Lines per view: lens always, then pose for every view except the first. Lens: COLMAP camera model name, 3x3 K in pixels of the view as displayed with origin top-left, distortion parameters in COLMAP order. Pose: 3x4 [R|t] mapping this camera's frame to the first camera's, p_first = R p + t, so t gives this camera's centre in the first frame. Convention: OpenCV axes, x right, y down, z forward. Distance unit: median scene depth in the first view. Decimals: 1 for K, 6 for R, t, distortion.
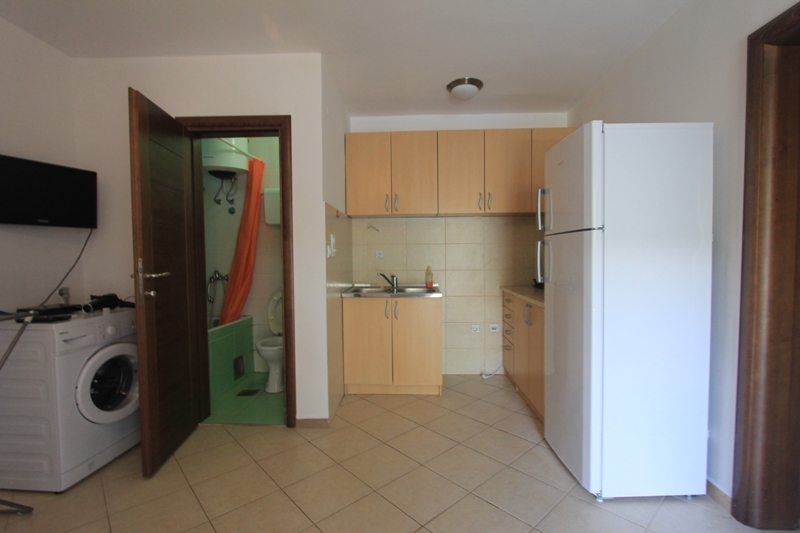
lens RADIAL K [[370.8, 0, 401.2], [0, 370.8, 270.8], [0, 0, 1]] dist [-0.007658, -0.000144]
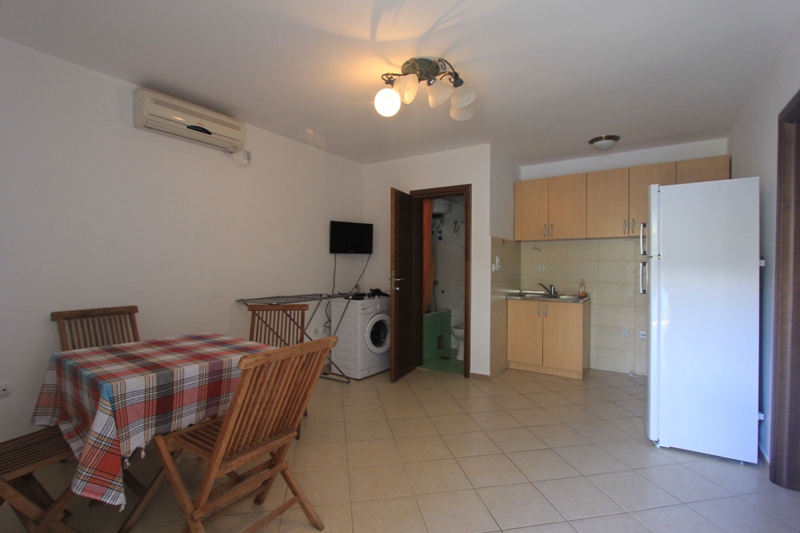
lens RADIAL K [[370.8, 0, 401.2], [0, 370.8, 270.8], [0, 0, 1]] dist [-0.007658, -0.000144]
pose [[0.848592, 0.017808, -0.528748, 0.299244], [-0.030351, 0.999426, -0.015051, -0.003979], [0.528176, 0.028820, 0.848645, -0.519317]]
